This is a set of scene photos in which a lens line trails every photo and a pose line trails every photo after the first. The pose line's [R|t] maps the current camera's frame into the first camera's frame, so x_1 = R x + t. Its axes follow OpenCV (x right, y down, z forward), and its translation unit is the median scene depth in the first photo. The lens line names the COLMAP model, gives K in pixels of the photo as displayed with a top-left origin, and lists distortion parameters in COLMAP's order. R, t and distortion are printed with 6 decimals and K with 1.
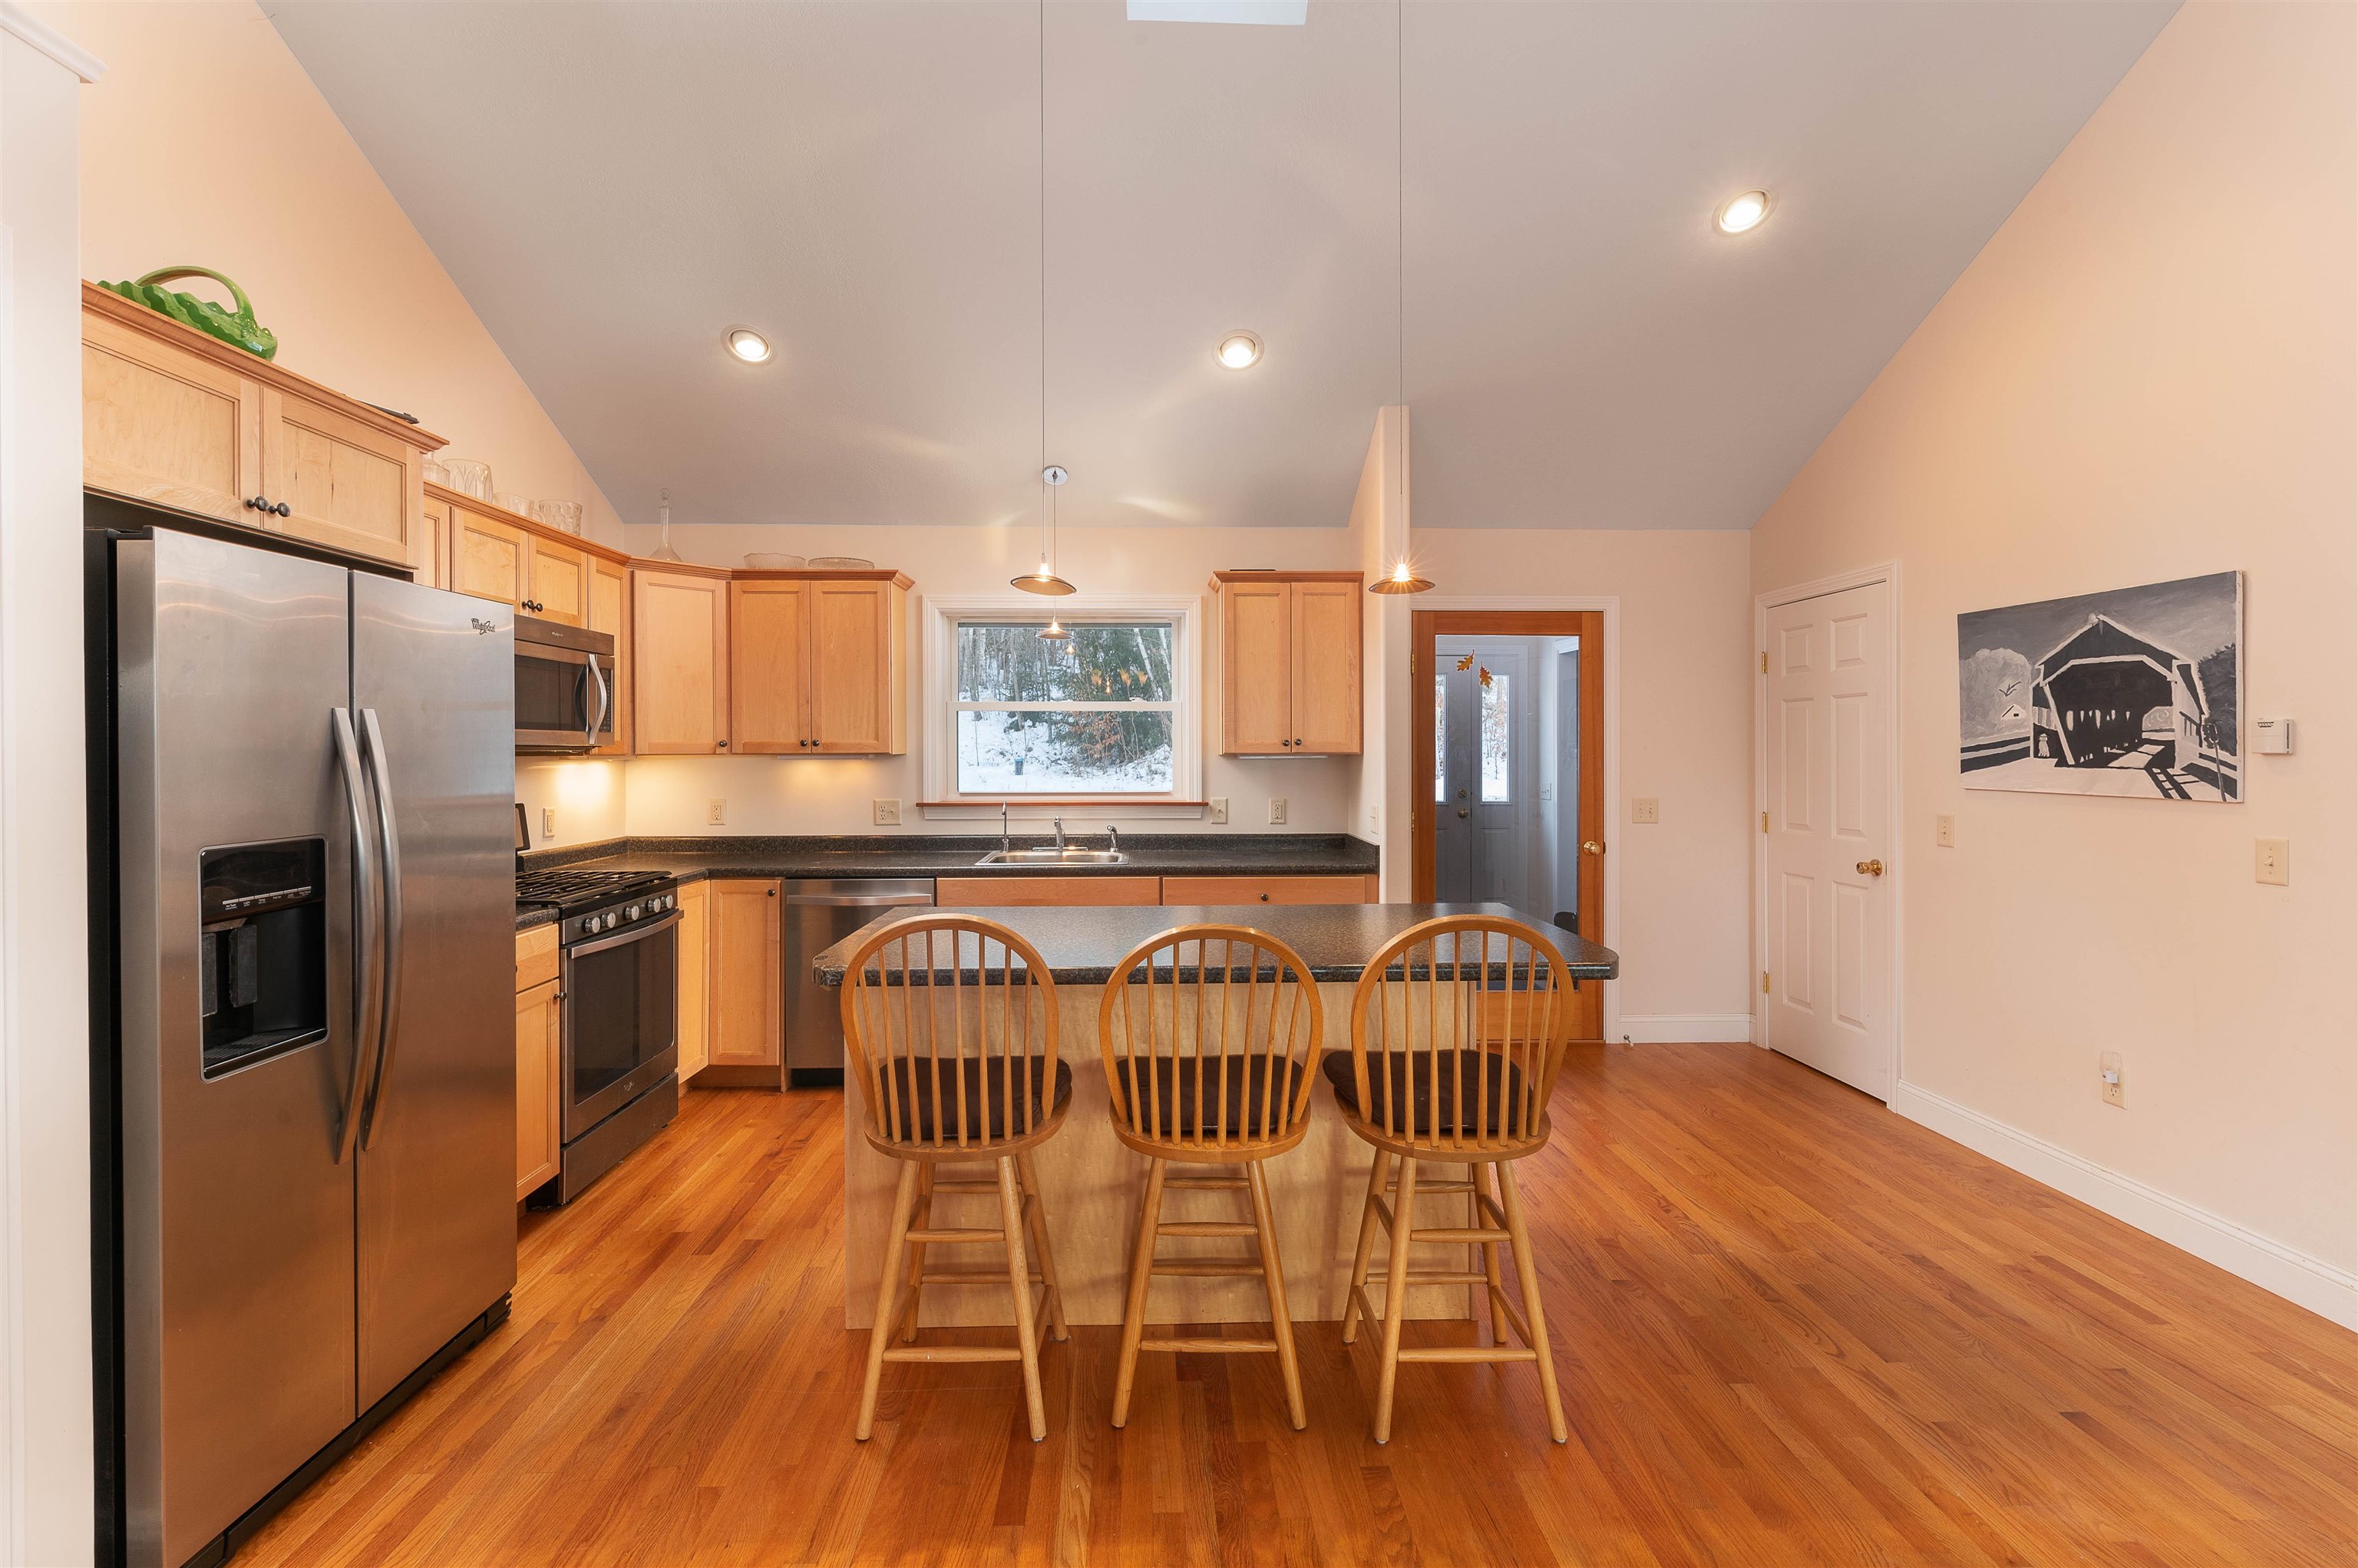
lens RADIAL K [[967.3, 0, 1175.1], [0, 967.3, 736.2], [0, 0, 1]] dist [0.000733, 0.000063]
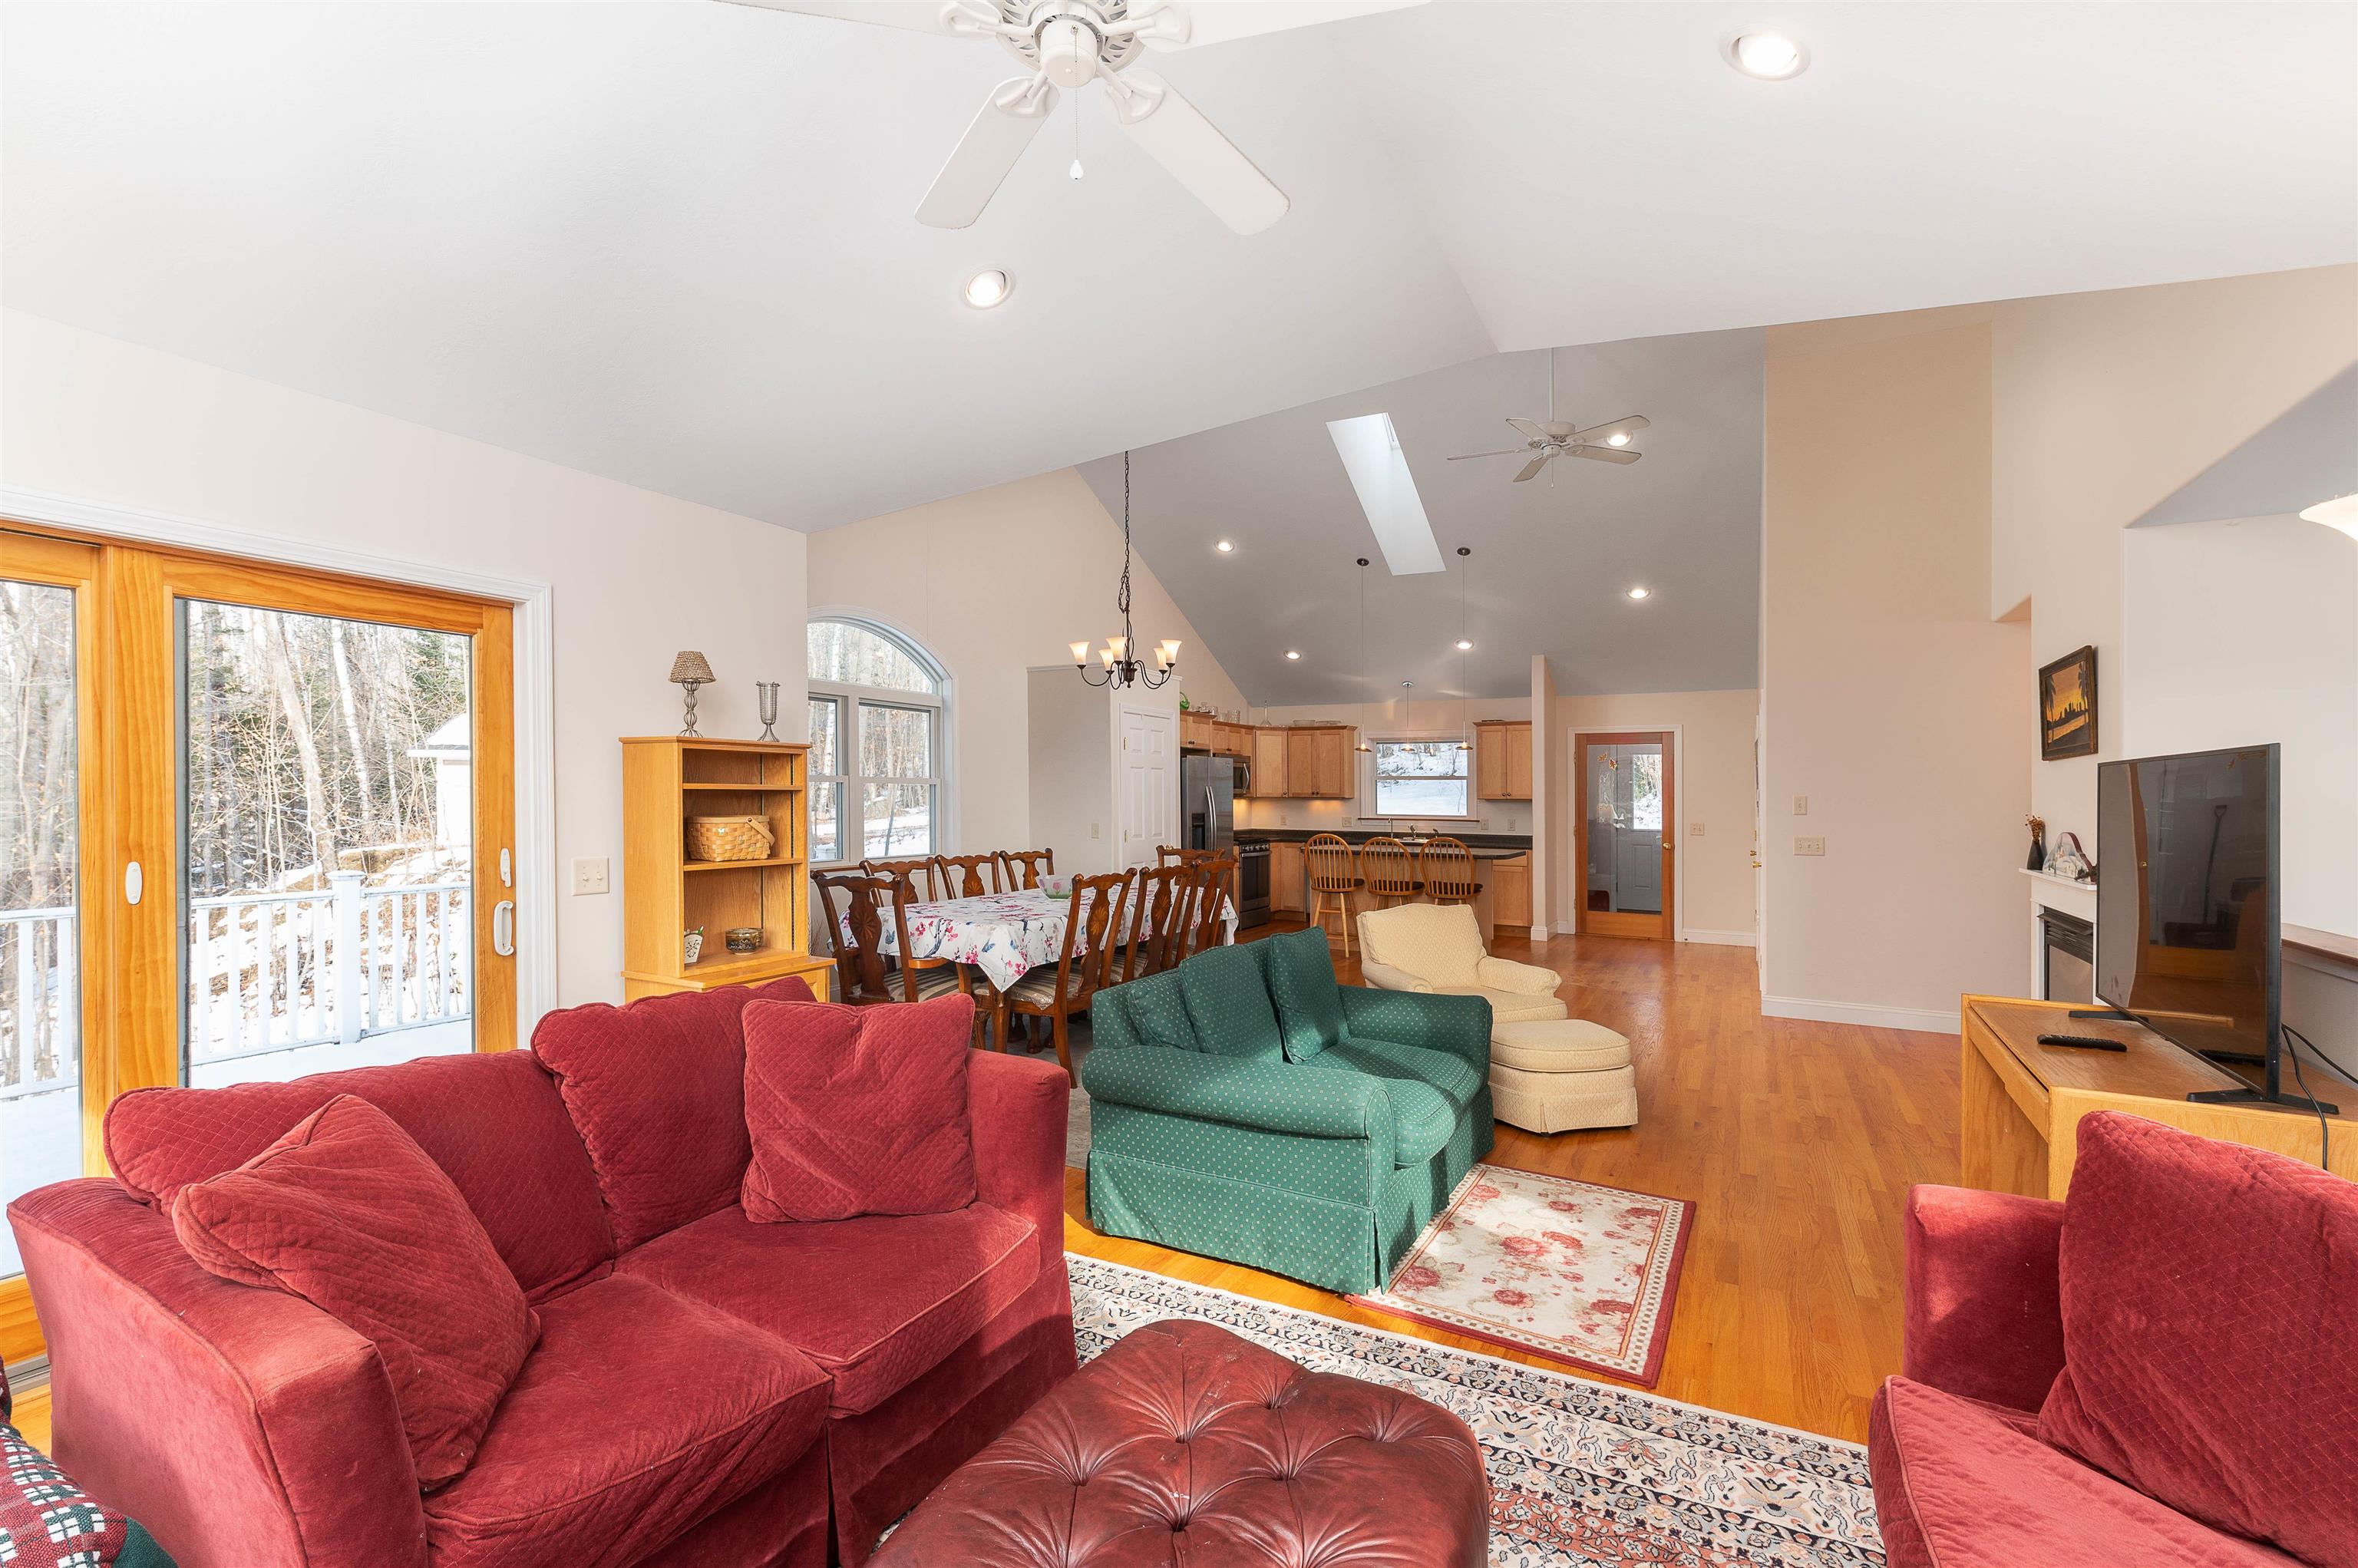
lens RADIAL K [[987.2, 0, 1179.0], [0, 987.2, 784.0], [0, 0, 1]] dist [0.002998, 0.000293]
pose [[0.848170, 0.000124, -0.529725, 0.698073], [-0.001718, 0.999995, -0.002516, -0.010167], [0.529722, 0.003045, 0.848166, -1.412577]]
